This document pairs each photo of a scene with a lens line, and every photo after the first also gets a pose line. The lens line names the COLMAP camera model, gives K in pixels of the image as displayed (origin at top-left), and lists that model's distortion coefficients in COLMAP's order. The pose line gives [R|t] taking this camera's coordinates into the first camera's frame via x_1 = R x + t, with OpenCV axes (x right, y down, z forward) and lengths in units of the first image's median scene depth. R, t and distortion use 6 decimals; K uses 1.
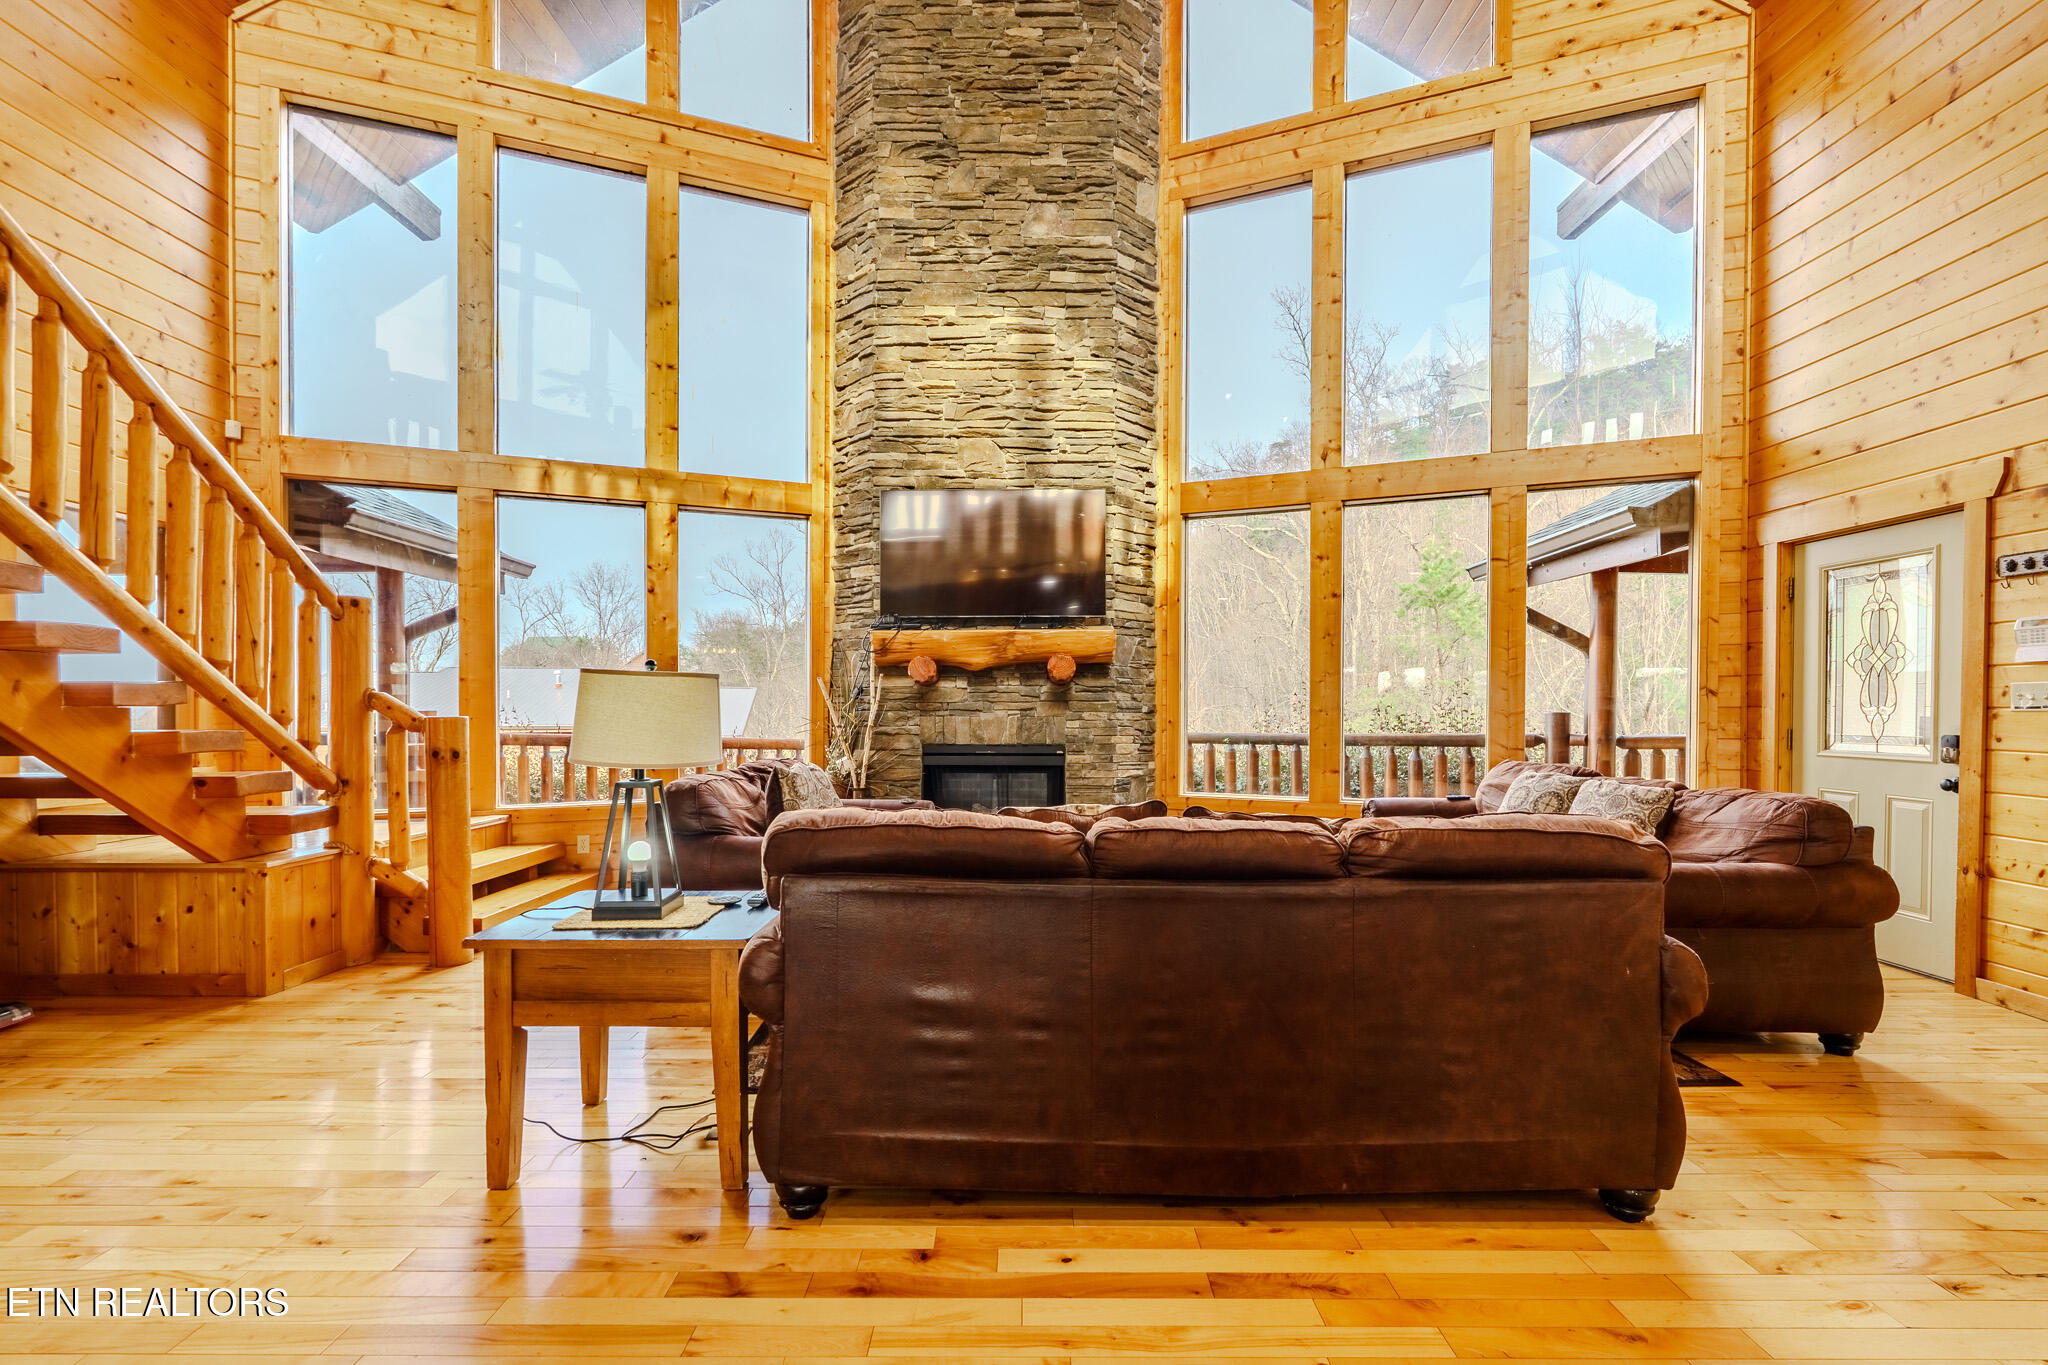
lens RADIAL K [[921.3, 0, 1019.6], [0, 921.3, 701.6], [0, 0, 1]] dist [-0.006175, 0.000739]
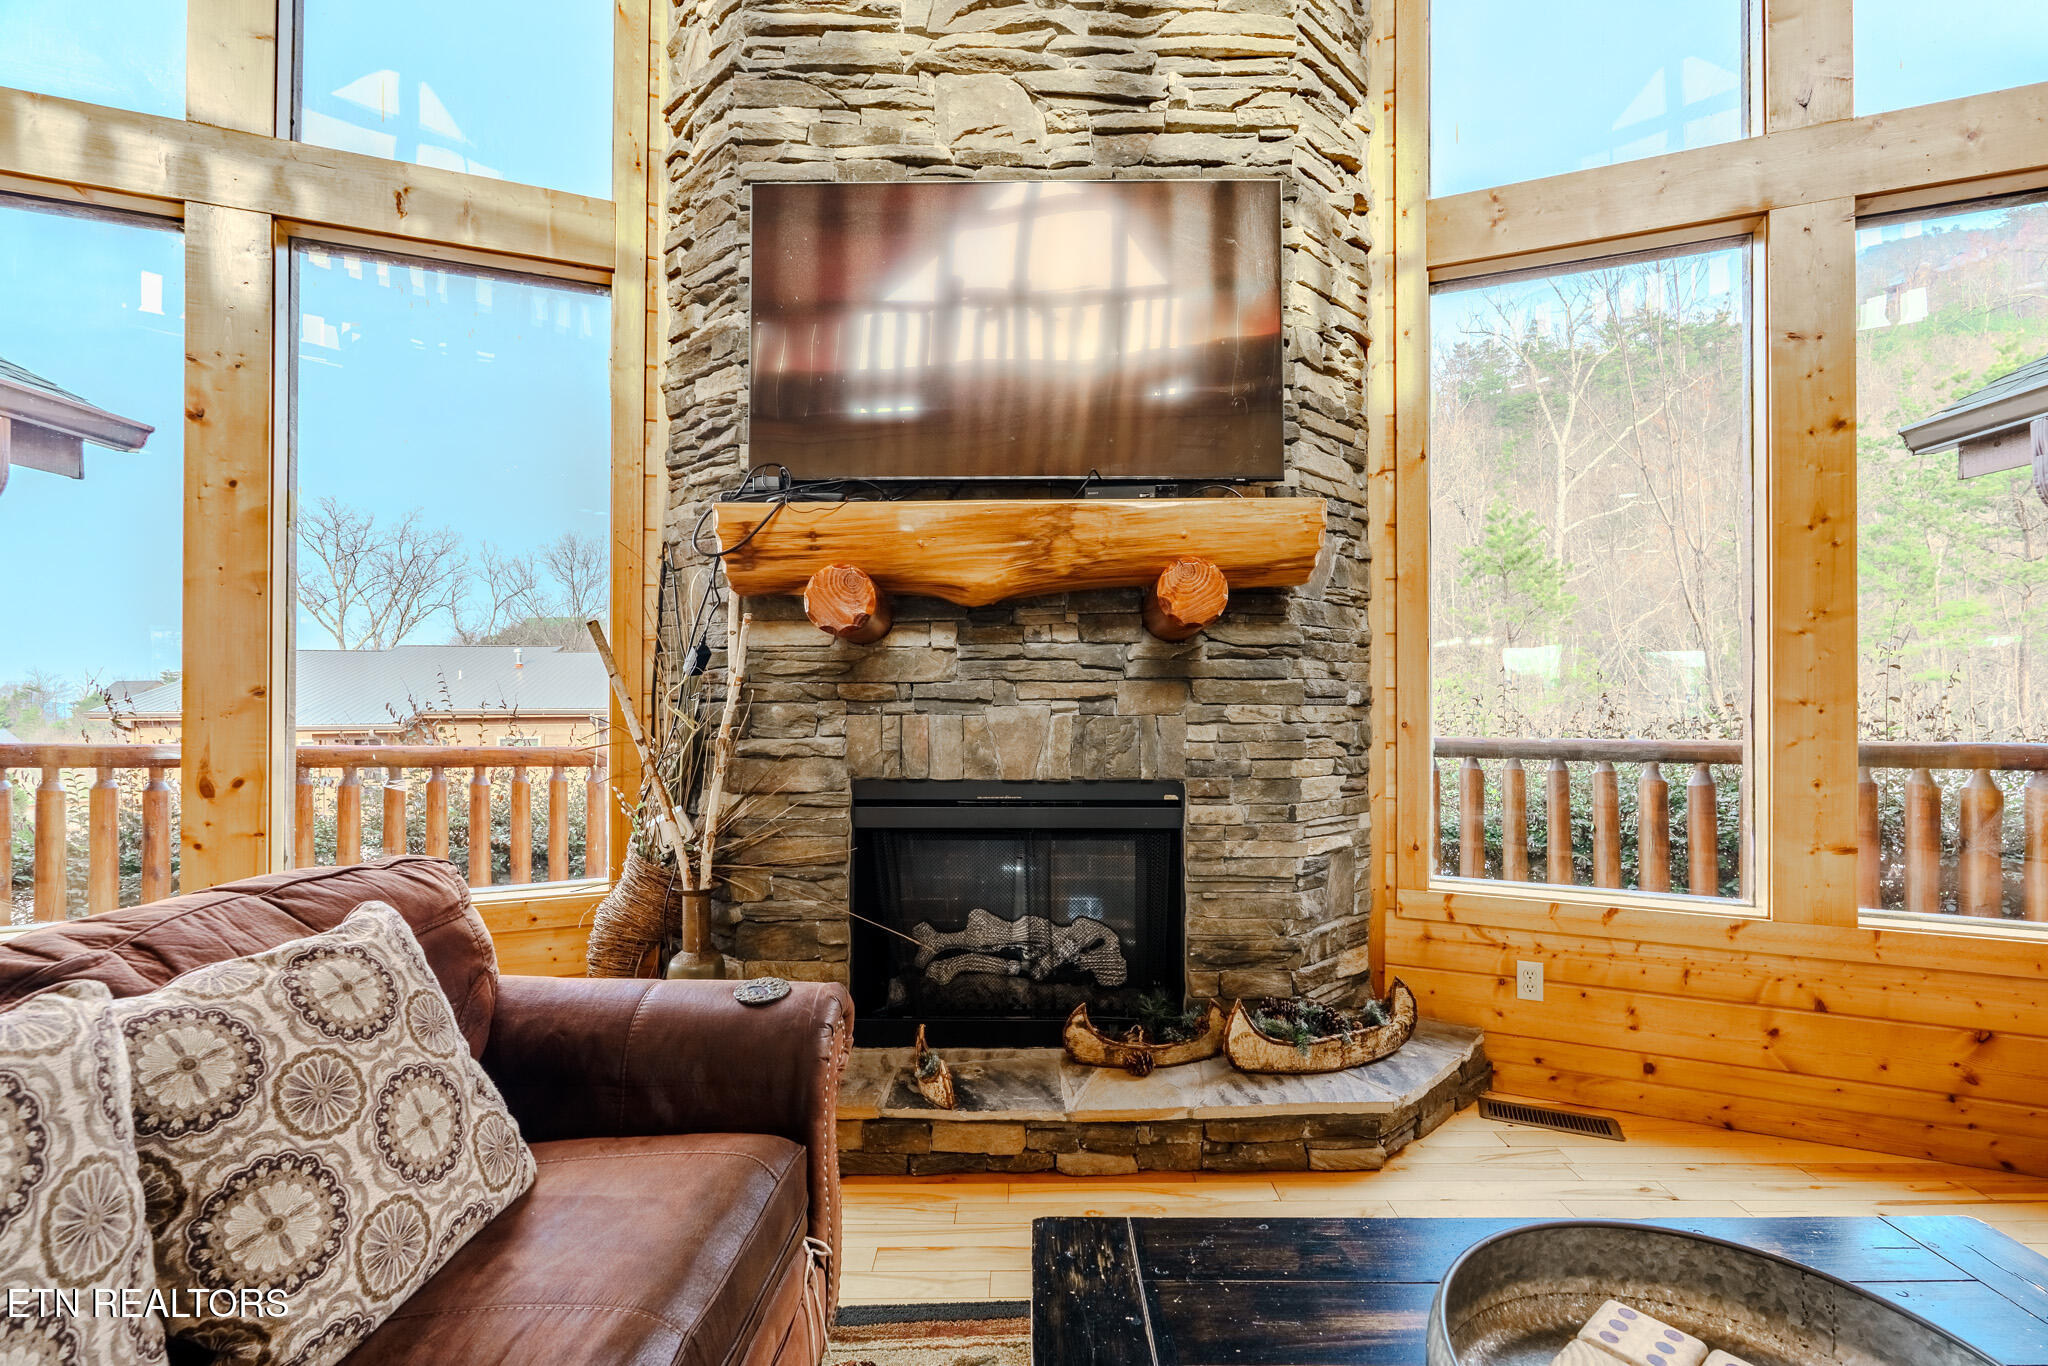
lens RADIAL K [[921.3, 0, 1027.3], [0, 921.3, 676.9], [0, 0, 1]] dist [-0.006175, 0.000739]
pose [[0.999989, -0.000453, 0.004636, -0.025708], [0.000486, 0.999975, -0.007053, 0.001376], [-0.004632, 0.007055, 0.999964, 0.569614]]
